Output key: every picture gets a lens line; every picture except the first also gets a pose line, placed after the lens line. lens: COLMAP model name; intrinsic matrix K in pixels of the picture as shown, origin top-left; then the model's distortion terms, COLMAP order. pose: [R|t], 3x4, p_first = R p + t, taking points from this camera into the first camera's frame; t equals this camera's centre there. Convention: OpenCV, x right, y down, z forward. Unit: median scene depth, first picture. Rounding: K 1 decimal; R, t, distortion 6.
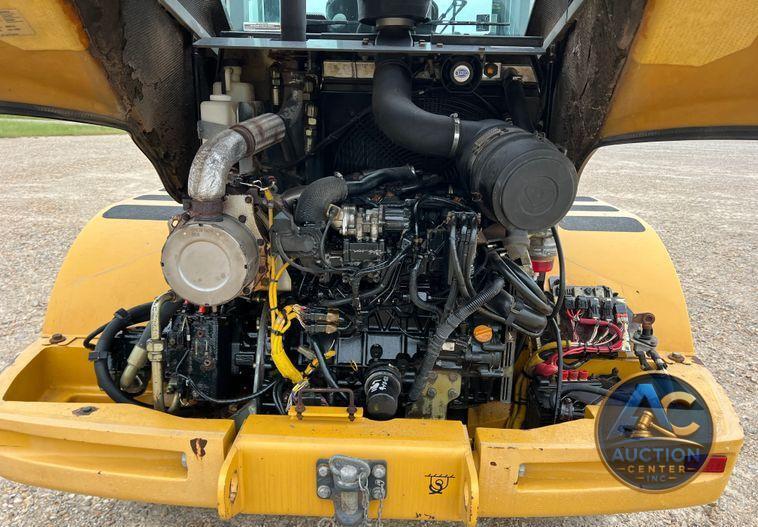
lens RADIAL K [[562.0, 0, 377.9], [0, 562.0, 294.0], [0, 0, 1]] dist [0.059136, -0.065362]
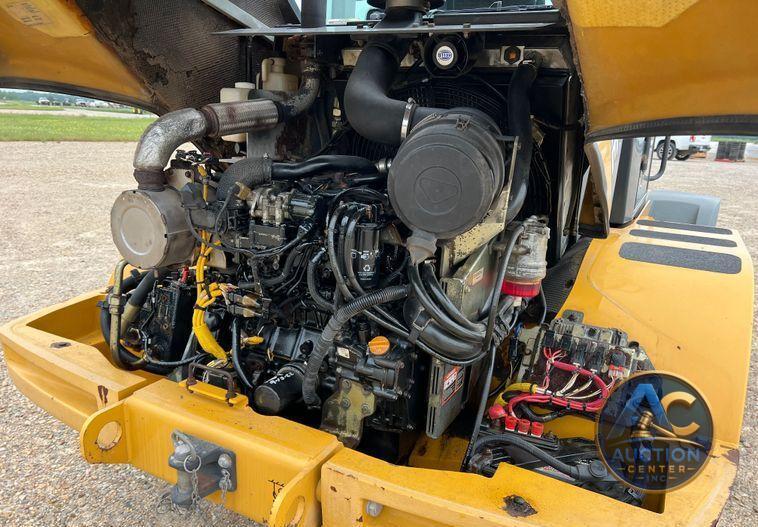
lens RADIAL K [[564.4, 0, 379.0], [0, 564.4, 304.5], [0, 0, 1]] dist [0.057318, -0.062866]
pose [[0.893928, 0.161604, -0.418063, 0.538966], [-0.169809, 0.985316, 0.017782, -0.008145], [0.414798, 0.055096, 0.908244, 0.196343]]
